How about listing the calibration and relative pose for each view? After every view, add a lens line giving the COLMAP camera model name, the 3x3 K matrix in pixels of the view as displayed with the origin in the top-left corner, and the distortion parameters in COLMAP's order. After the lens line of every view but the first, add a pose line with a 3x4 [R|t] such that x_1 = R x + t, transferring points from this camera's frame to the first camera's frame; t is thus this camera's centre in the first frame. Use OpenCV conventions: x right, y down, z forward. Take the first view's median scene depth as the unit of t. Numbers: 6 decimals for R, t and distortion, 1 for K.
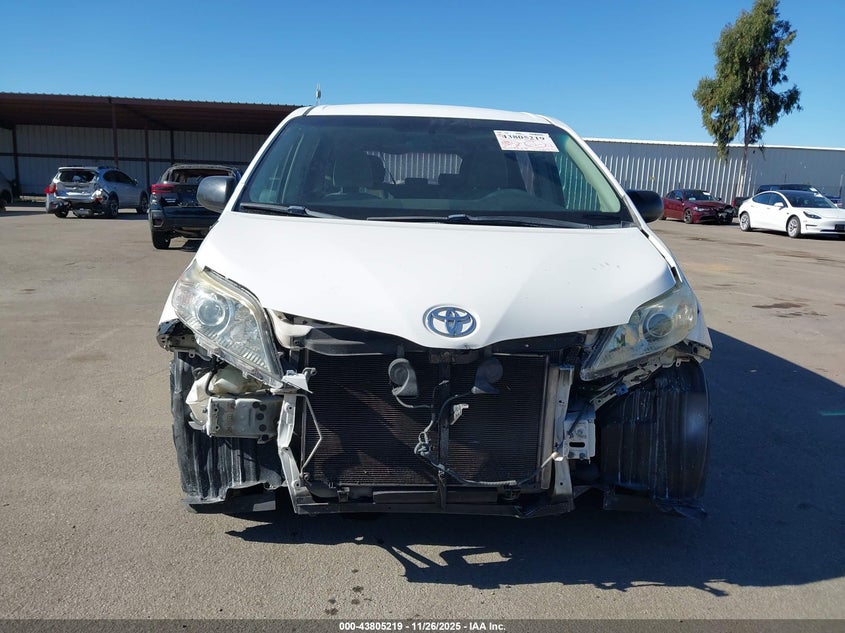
lens RADIAL K [[662.4, 0, 424.2], [0, 662.4, 313.7], [0, 0, 1]] dist [-0.003212, 0.005271]
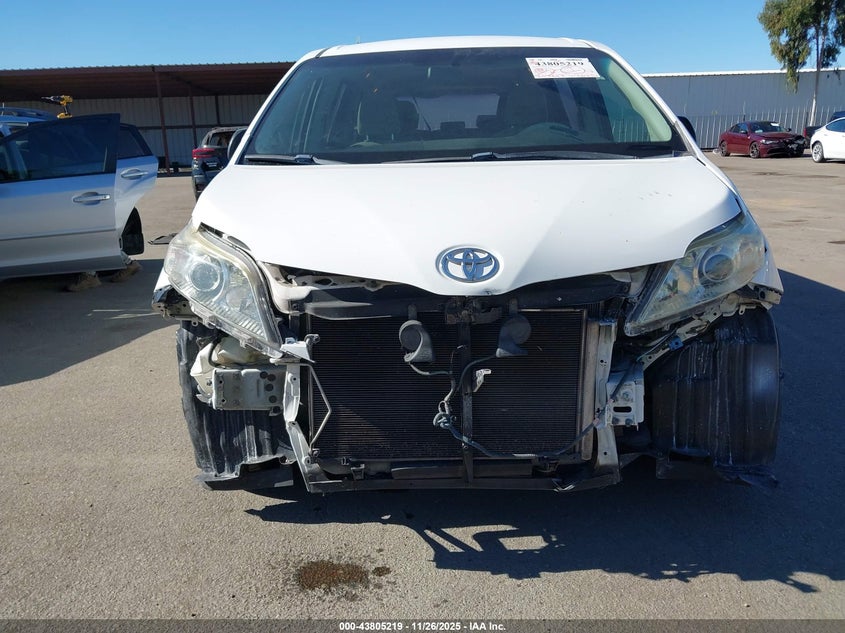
lens RADIAL K [[662.4, 0, 418.4], [0, 662.4, 316.9], [0, 0, 1]] dist [-0.003212, 0.005271]
pose [[0.994870, -0.039259, -0.093238, 0.045679], [0.045992, 0.996402, 0.071193, 0.001592], [0.090107, -0.075116, 0.993095, 0.108333]]
